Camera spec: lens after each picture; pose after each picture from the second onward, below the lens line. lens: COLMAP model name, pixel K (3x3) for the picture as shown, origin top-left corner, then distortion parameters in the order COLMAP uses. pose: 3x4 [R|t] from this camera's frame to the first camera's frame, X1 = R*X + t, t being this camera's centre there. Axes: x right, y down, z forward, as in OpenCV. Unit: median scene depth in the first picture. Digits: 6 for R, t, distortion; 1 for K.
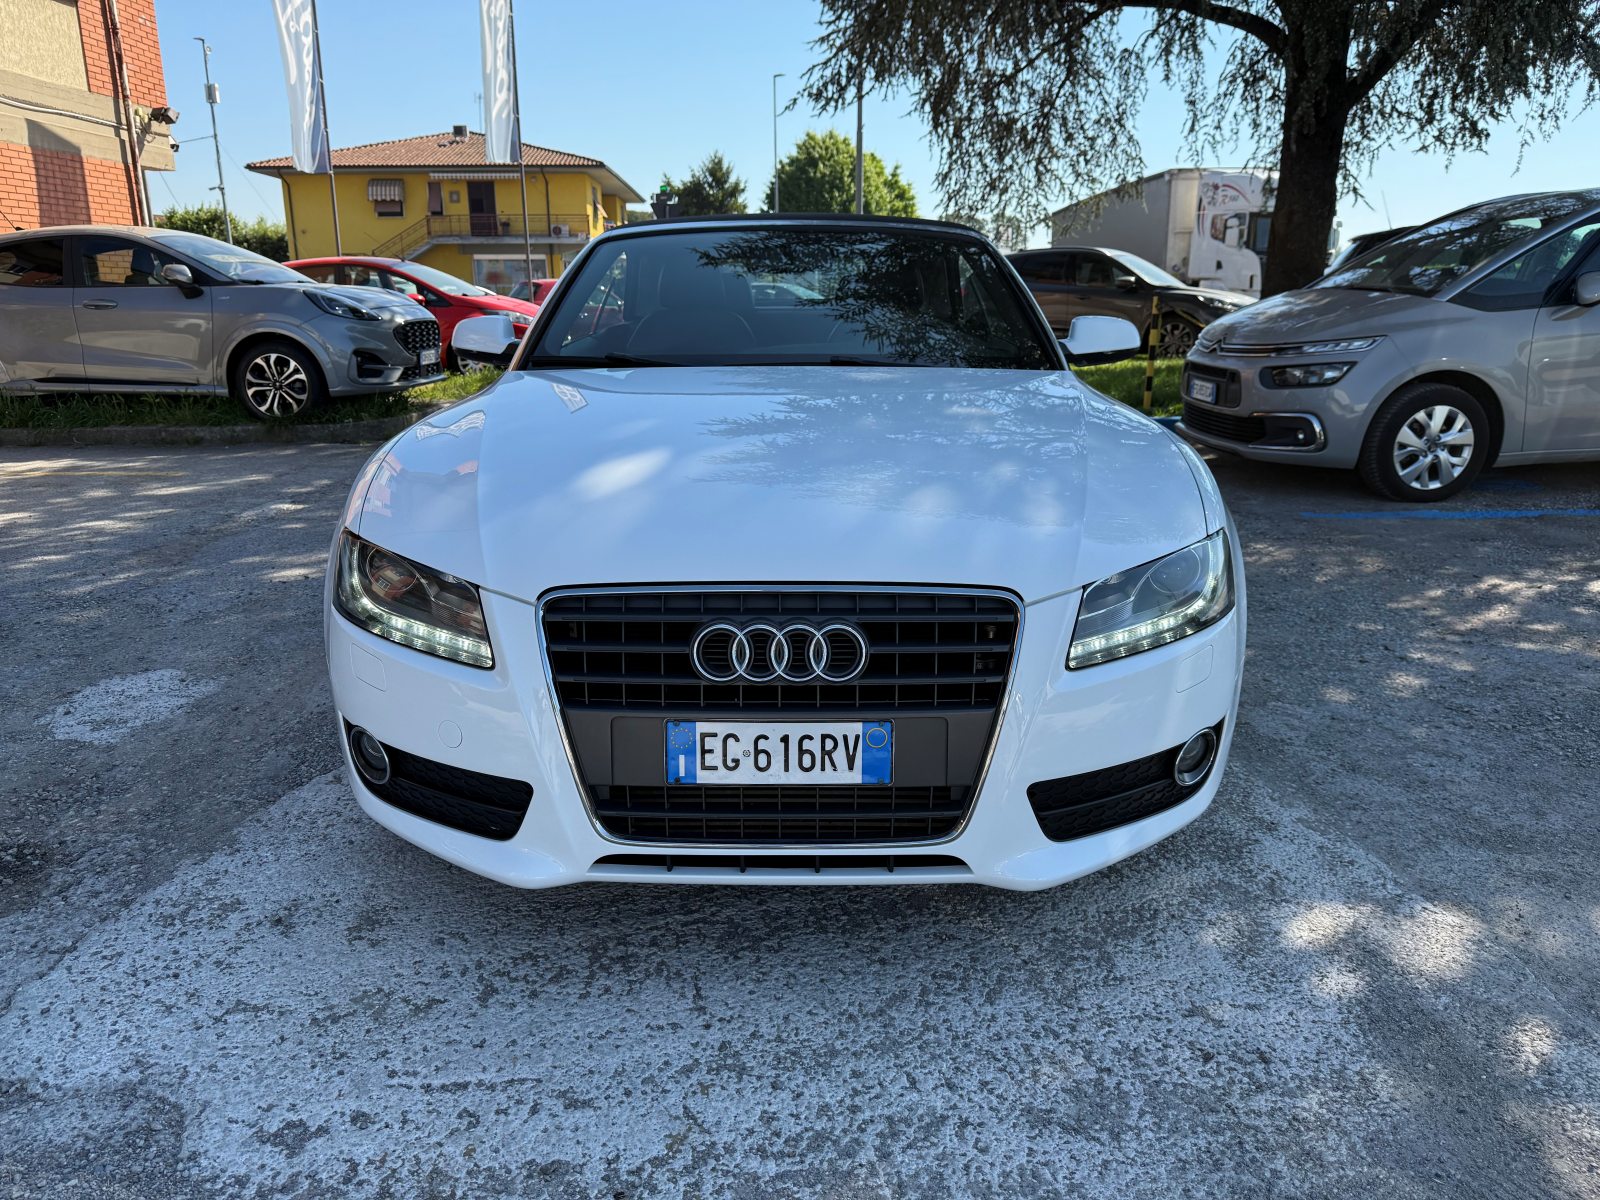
lens RADIAL K [[1136.5, 0, 801.5], [0, 1136.5, 595.8], [0, 0, 1]] dist [0.020093, -0.028003]
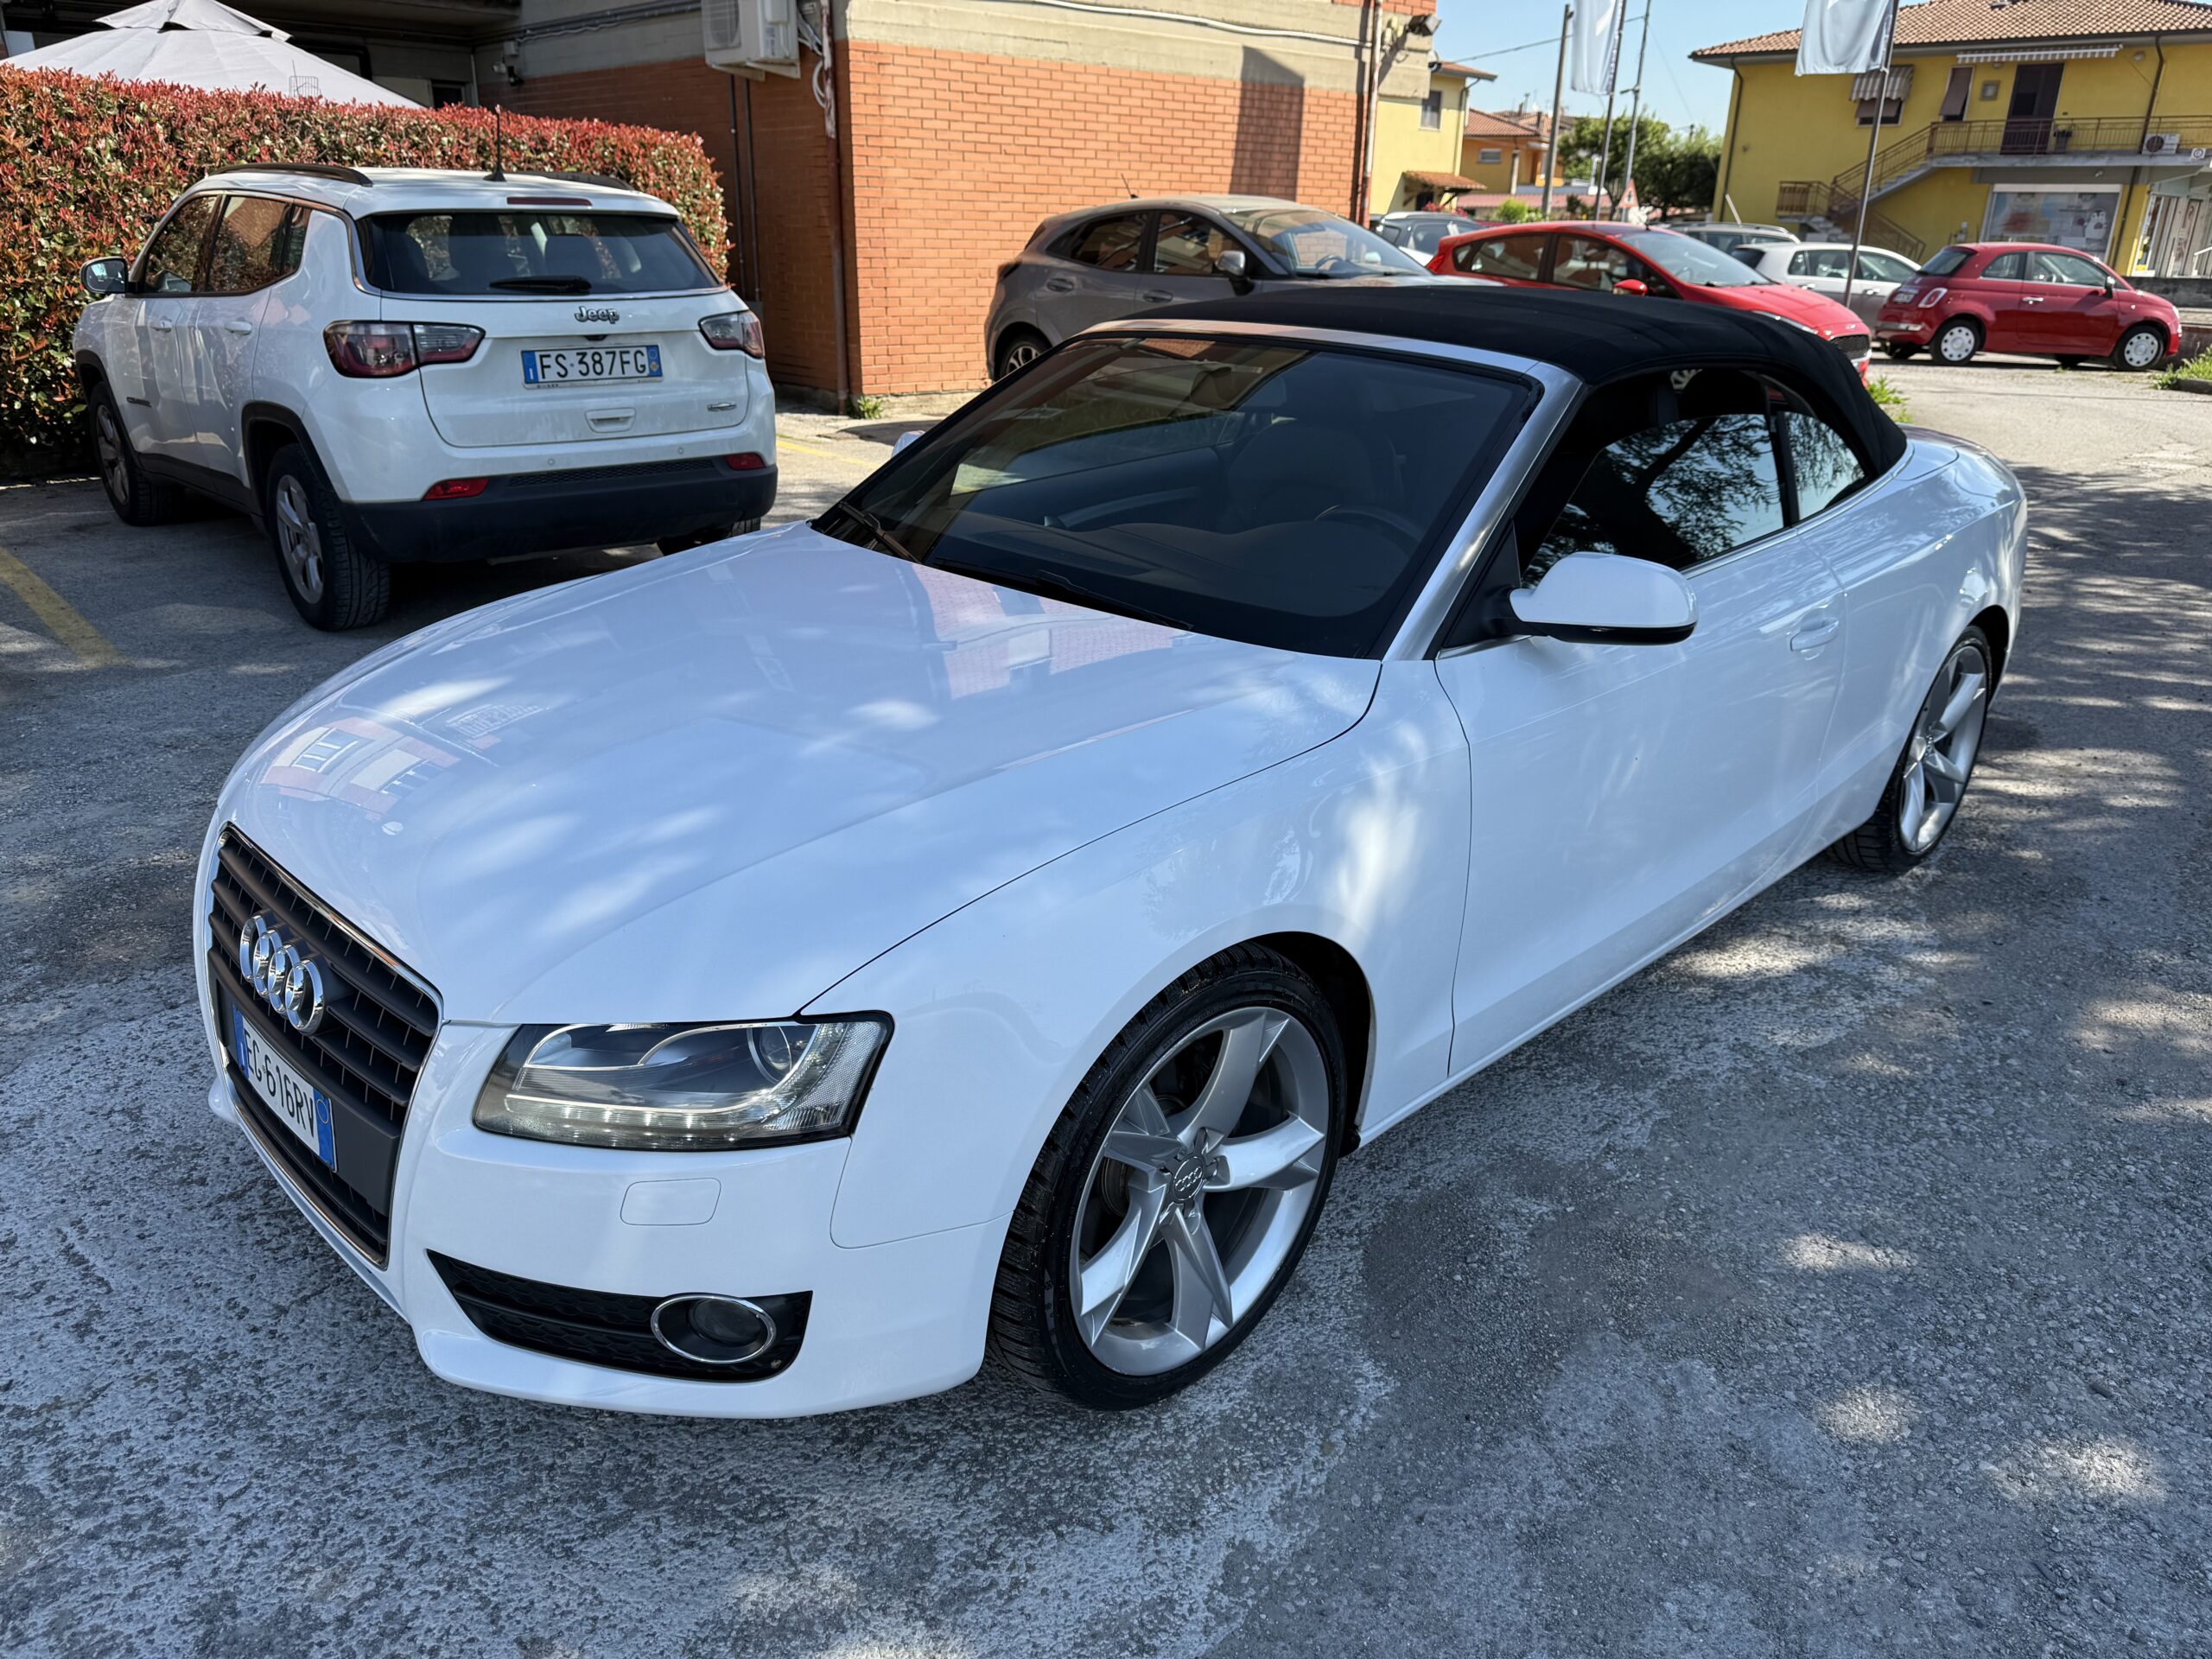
lens RADIAL K [[1571.2, 0, 1107.0], [0, 1571.2, 838.7], [0, 0, 1]] dist [0.020093, -0.028003]
pose [[0.705954, 0.277340, -0.651699, 0.234928], [-0.204127, 0.960772, 0.187749, -0.079452], [0.678204, 0.000487, 0.734873, 0.112859]]
